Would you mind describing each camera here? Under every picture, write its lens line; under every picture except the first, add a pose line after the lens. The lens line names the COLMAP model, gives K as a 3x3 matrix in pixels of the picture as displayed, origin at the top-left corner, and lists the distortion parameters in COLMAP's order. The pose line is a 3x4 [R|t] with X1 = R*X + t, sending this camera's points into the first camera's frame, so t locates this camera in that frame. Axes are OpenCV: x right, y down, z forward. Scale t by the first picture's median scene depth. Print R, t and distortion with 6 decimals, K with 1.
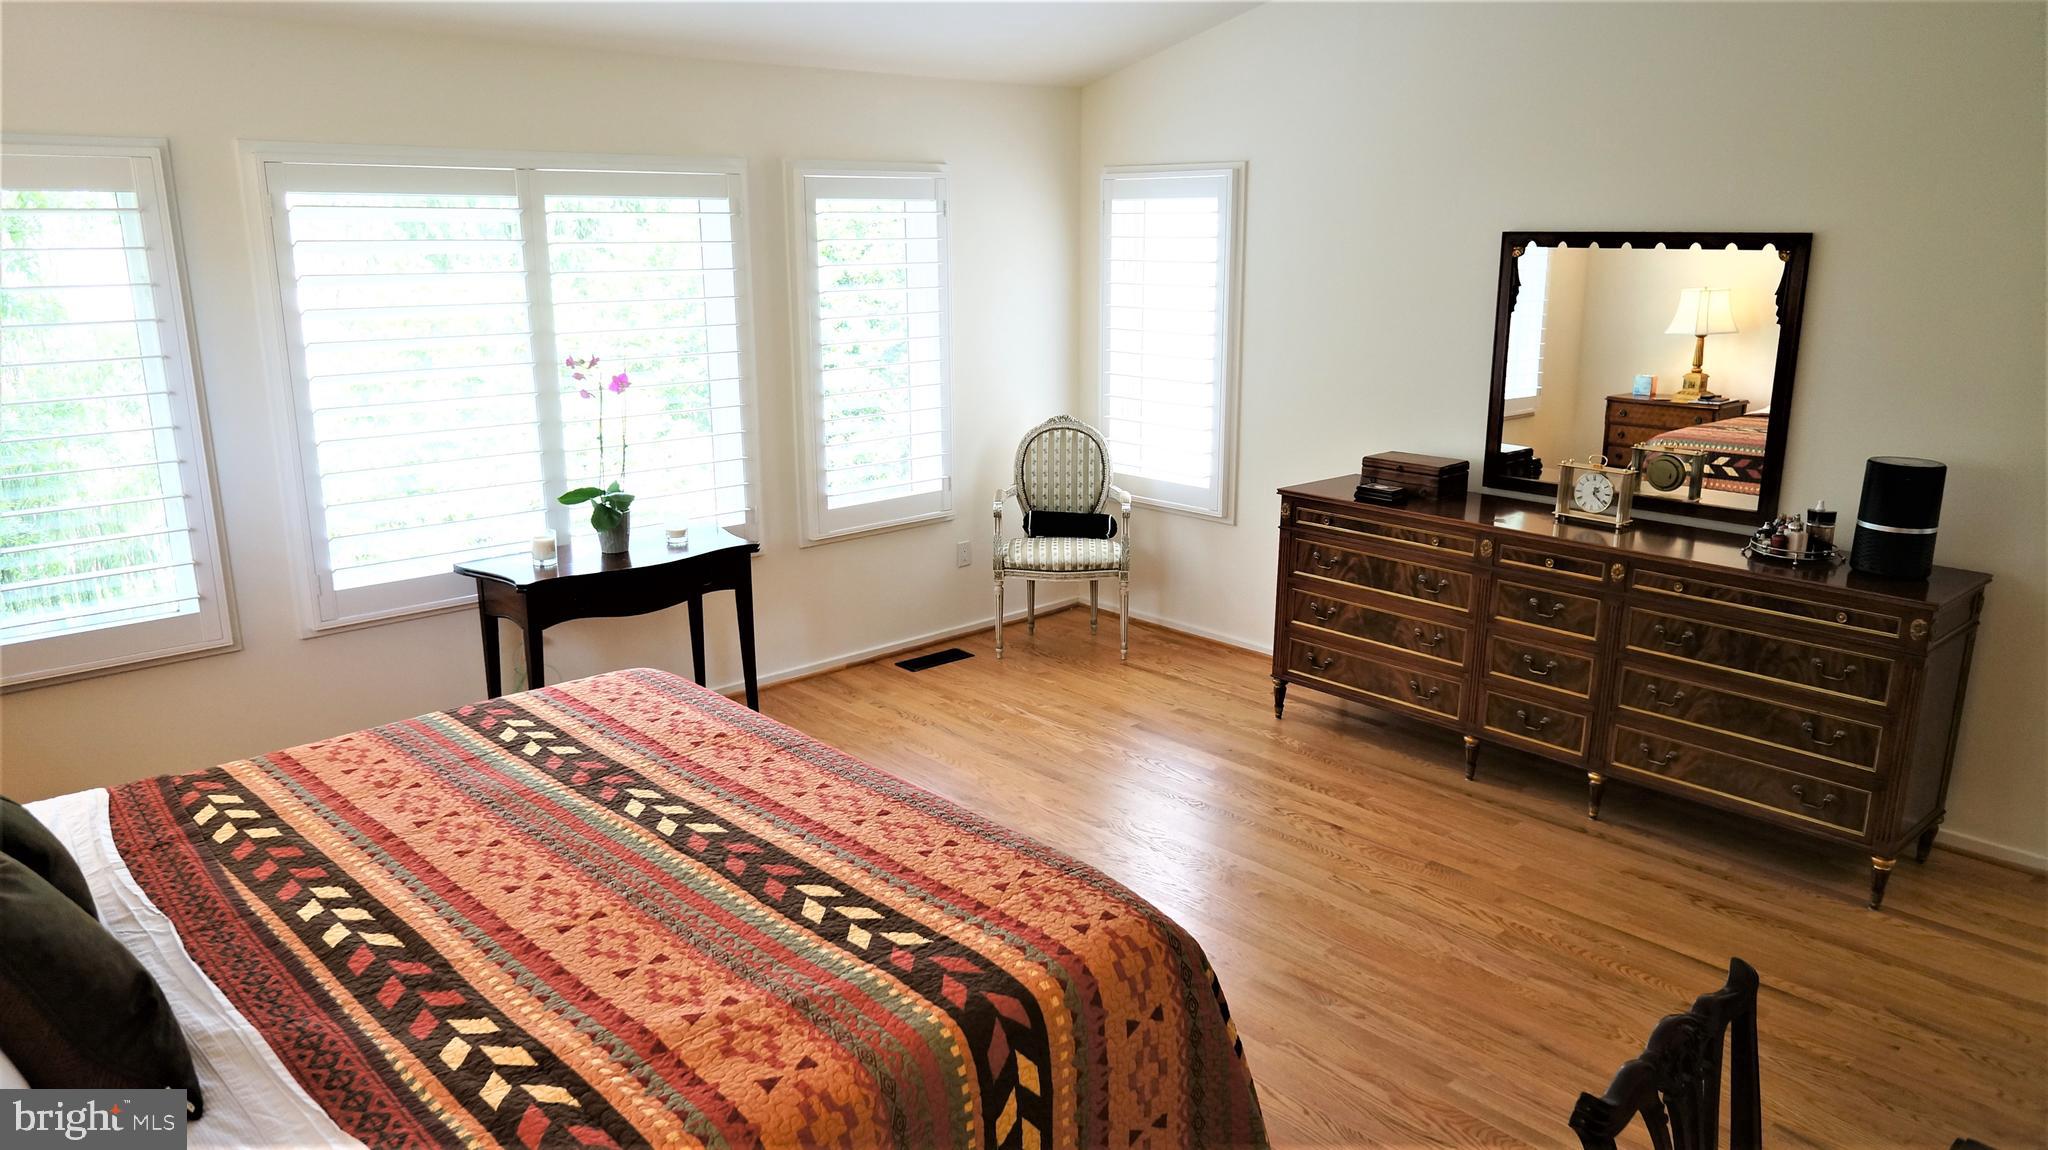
lens RADIAL K [[1397.9, 0, 1028.2], [0, 1397.9, 570.9], [0, 0, 1]] dist [-0.004478, 0.002130]
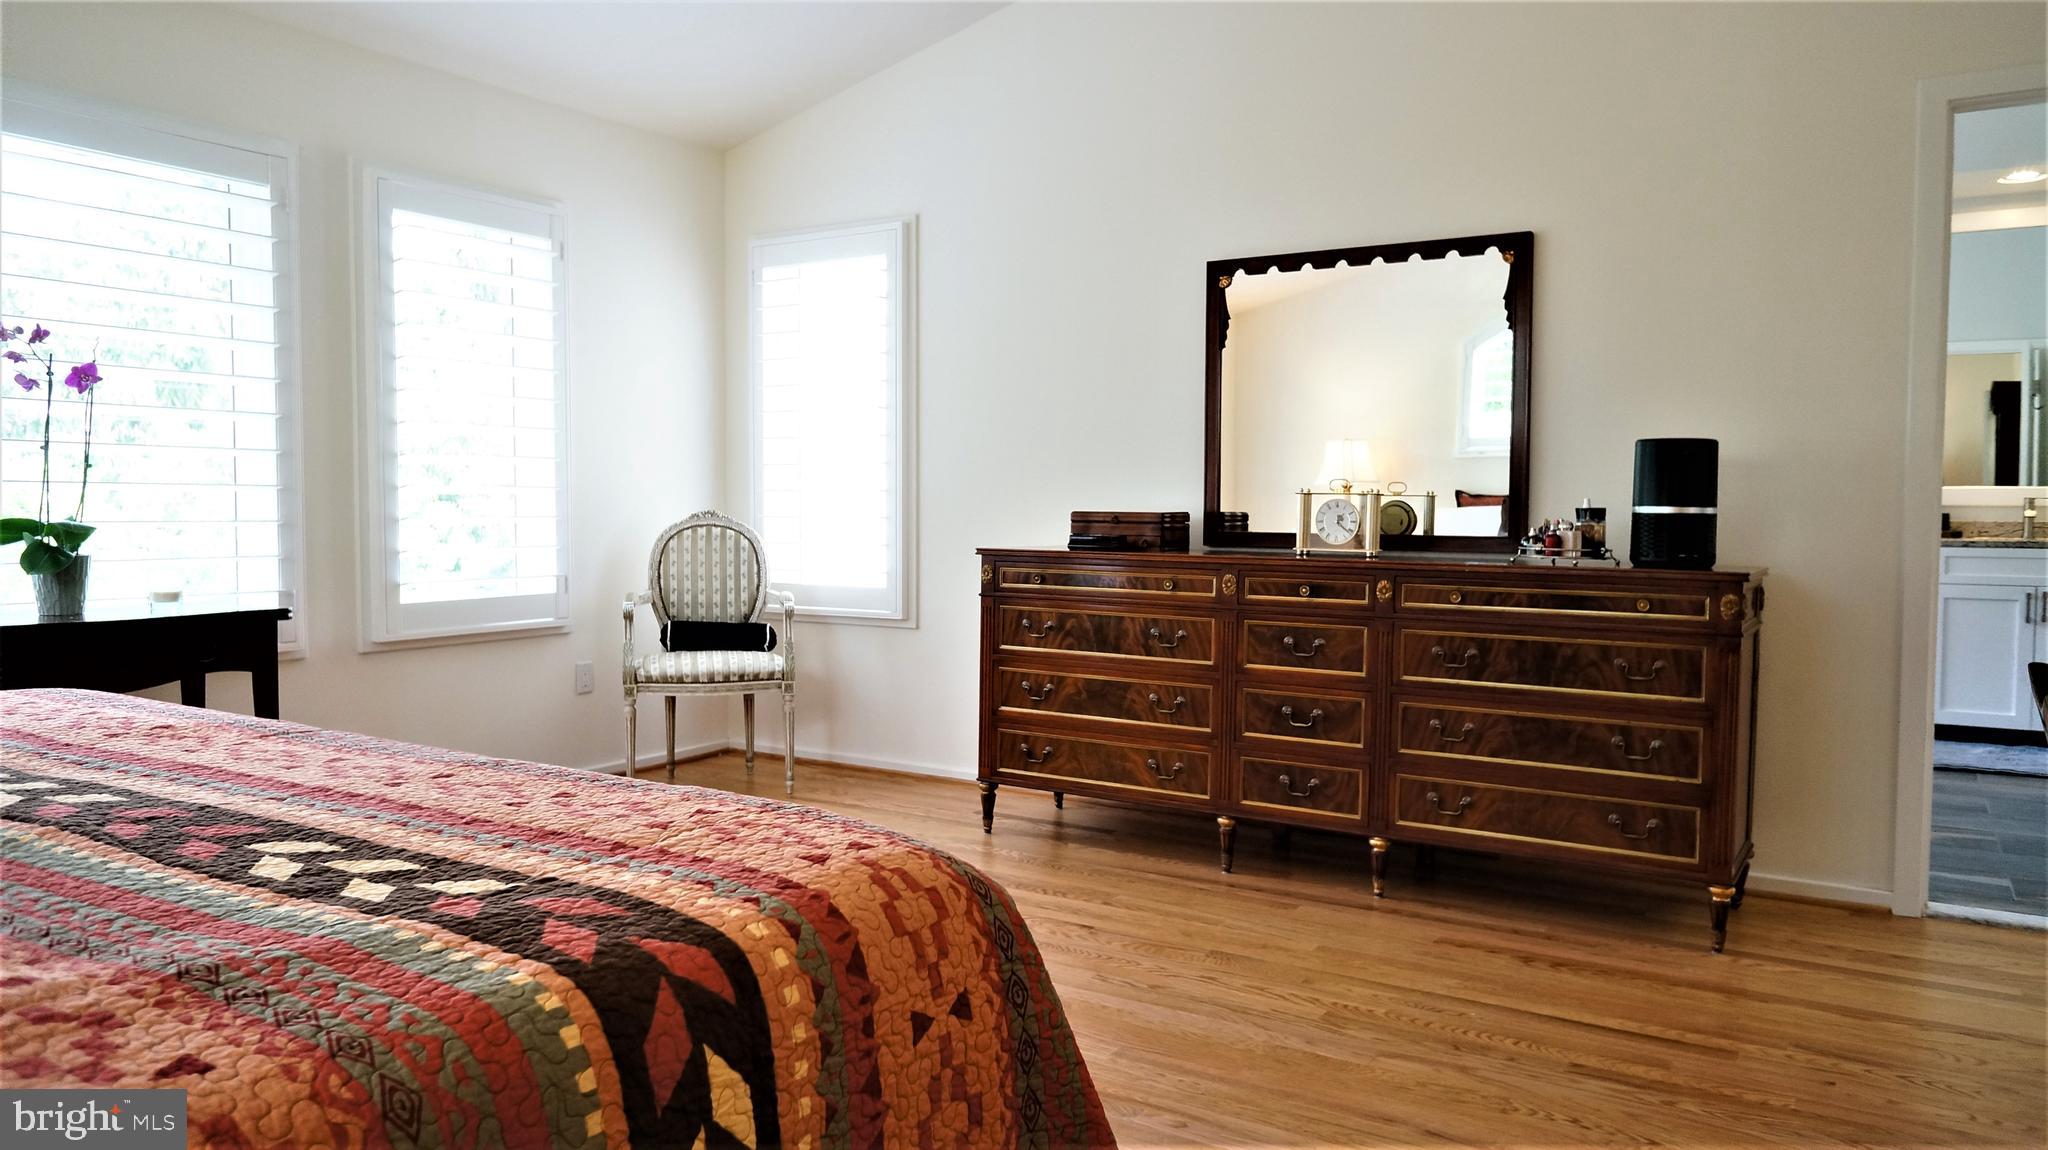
lens RADIAL K [[1397.9, 0, 1028.2], [0, 1397.9, 570.9], [0, 0, 1]] dist [-0.004478, 0.002130]
pose [[0.965518, -0.006035, 0.260265, -0.012588], [0.056302, 0.980913, -0.186119, 0.138680], [-0.254174, 0.194355, 0.947429, 0.243723]]
